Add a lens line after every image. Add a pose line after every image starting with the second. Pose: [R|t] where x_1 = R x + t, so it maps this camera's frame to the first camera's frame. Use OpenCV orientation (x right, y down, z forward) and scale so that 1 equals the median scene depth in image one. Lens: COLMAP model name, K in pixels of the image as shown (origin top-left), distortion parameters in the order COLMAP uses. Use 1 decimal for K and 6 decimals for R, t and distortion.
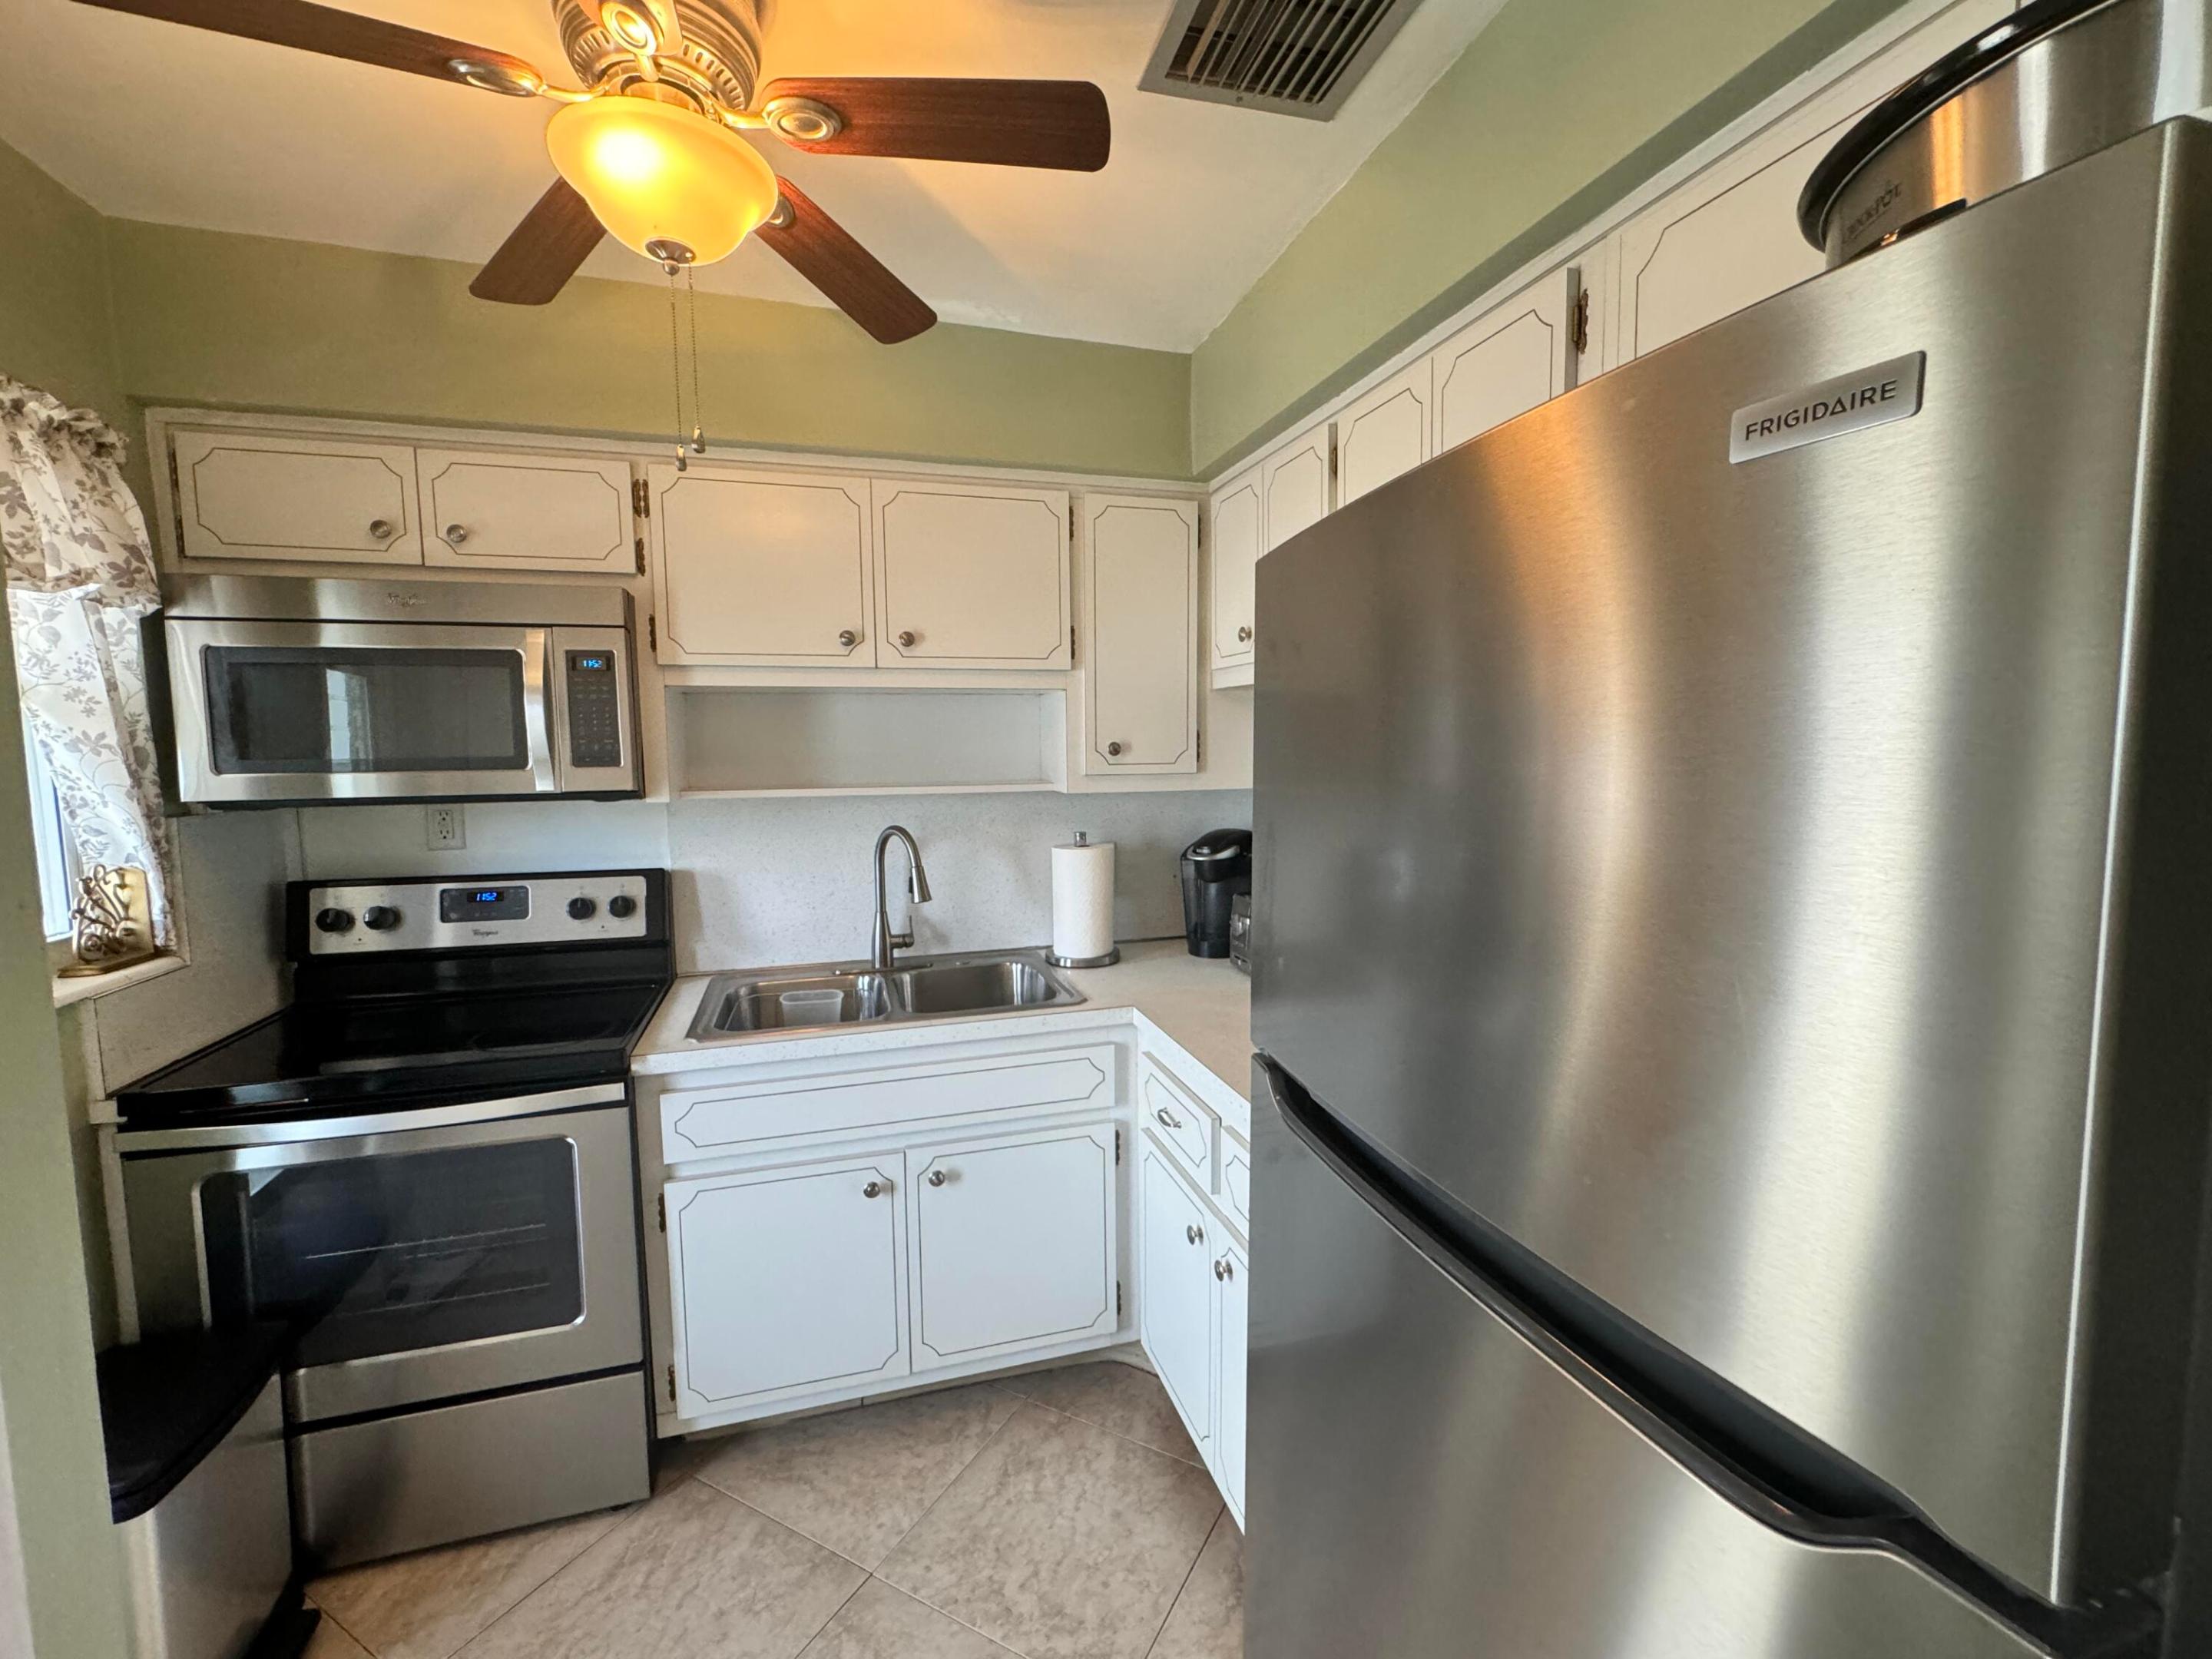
lens RADIAL K [[933.8, 0, 1106.0], [0, 933.8, 829.5], [0, 0, 1]] dist [-0.001670, -0.000154]
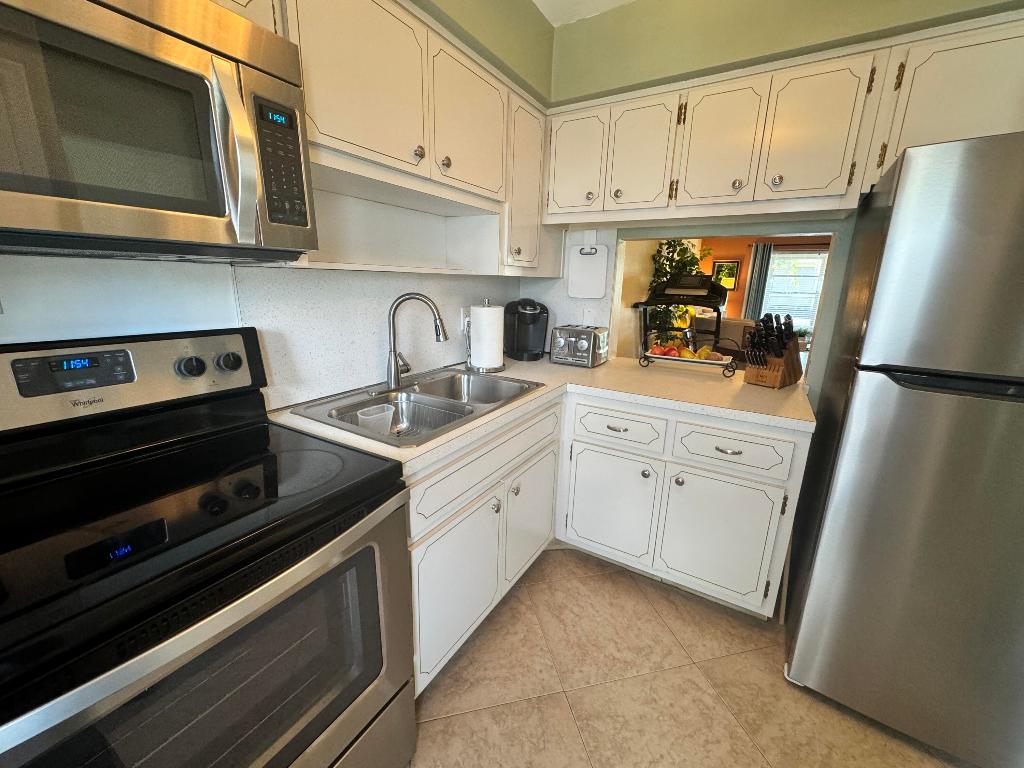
lens RADIAL K [[408.3, 0, 512.0], [0, 408.3, 384.0], [0, 0, 1]] dist [0.001561, 0.000180]
pose [[0.746000, -0.135924, 0.651927, -0.619517], [0.028216, 0.984521, 0.172980, 0.034528], [-0.665348, -0.110648, 0.738288, 0.420204]]
